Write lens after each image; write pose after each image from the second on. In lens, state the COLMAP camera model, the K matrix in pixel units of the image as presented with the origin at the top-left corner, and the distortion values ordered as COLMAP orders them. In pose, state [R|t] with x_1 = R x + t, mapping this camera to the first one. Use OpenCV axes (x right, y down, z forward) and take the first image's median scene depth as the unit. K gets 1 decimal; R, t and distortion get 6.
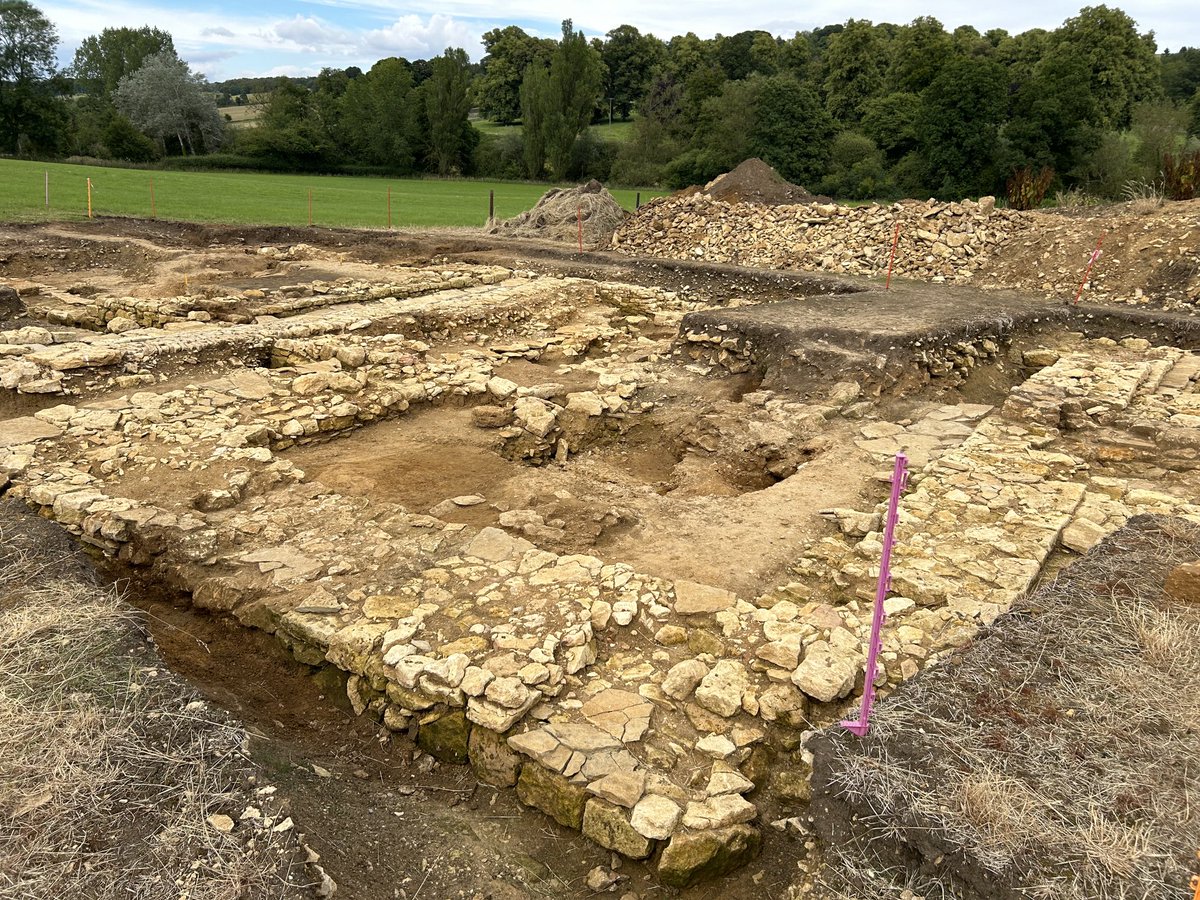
lens RADIAL K [[897.8, 0, 602.8], [0, 897.8, 456.1], [0, 0, 1]] dist [0.061208, -0.068216]
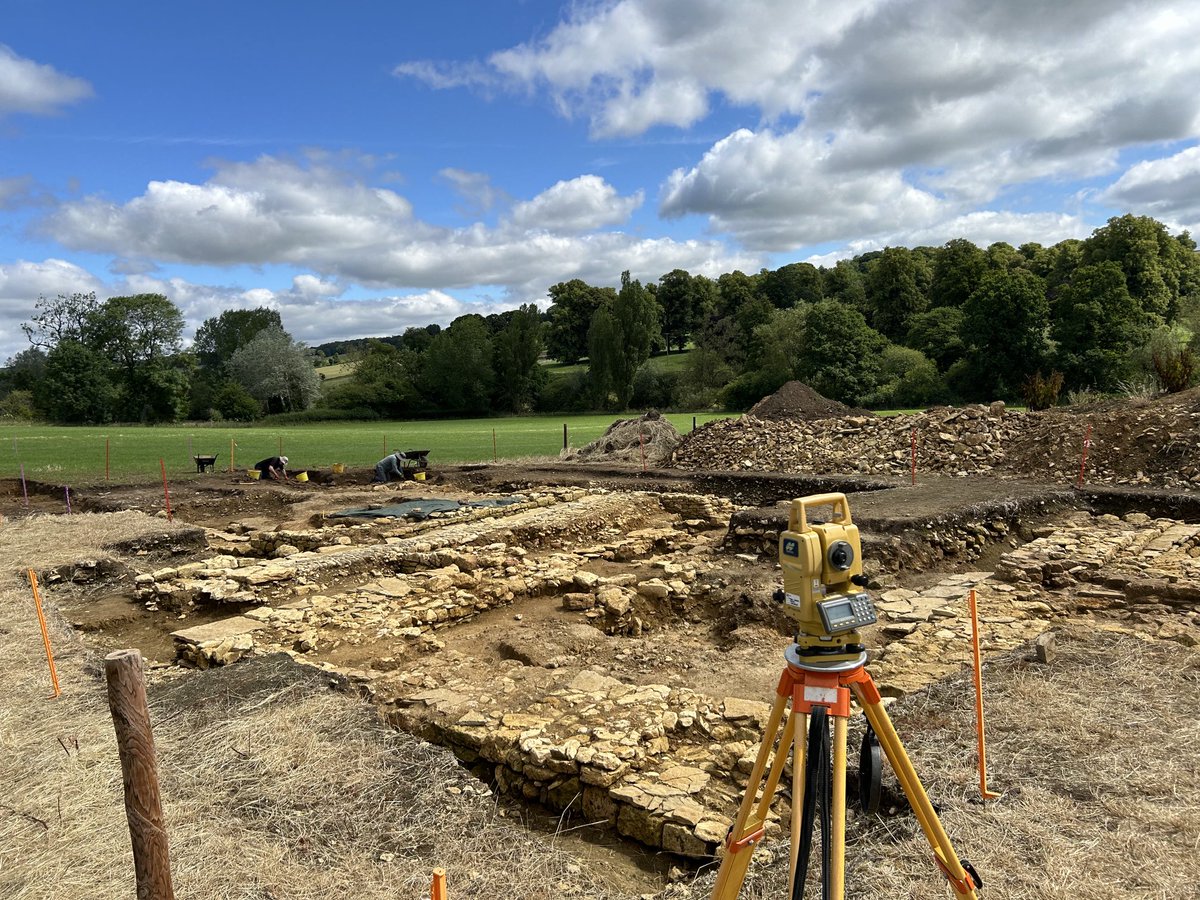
lens RADIAL K [[897.8, 0, 602.8], [0, 897.8, 456.1], [0, 0, 1]] dist [0.061208, -0.068216]
pose [[0.995066, -0.067058, -0.073129, 0.011209], [0.047582, 0.969270, -0.241355, 0.053873], [0.087066, 0.236684, 0.967678, -0.216745]]
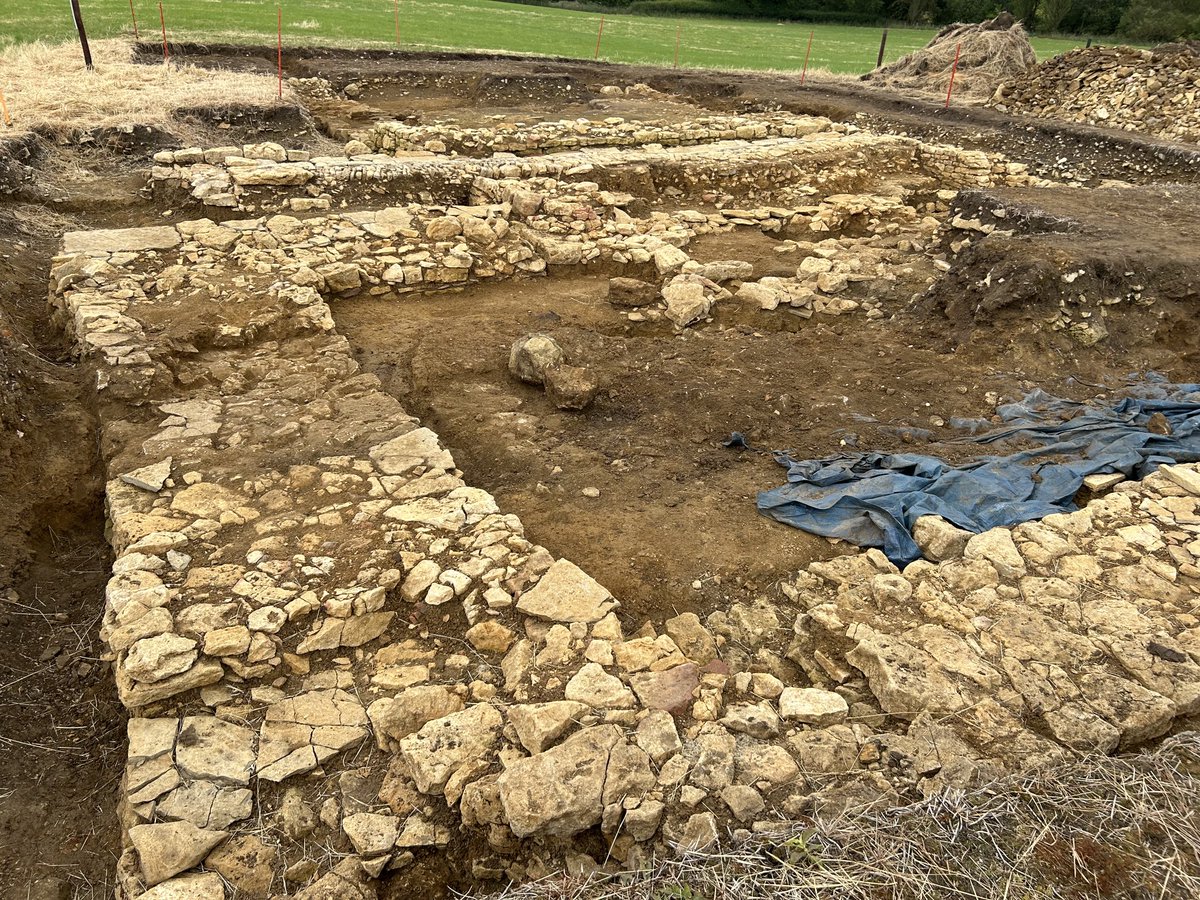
lens RADIAL K [[897.8, 0, 602.8], [0, 897.8, 456.1], [0, 0, 1]] dist [0.061208, -0.068216]
pose [[0.883593, 0.215898, -0.415514, 0.195265], [-0.154585, 0.972109, 0.176376, -0.034291], [0.442004, -0.091613, 0.892322, 0.205172]]
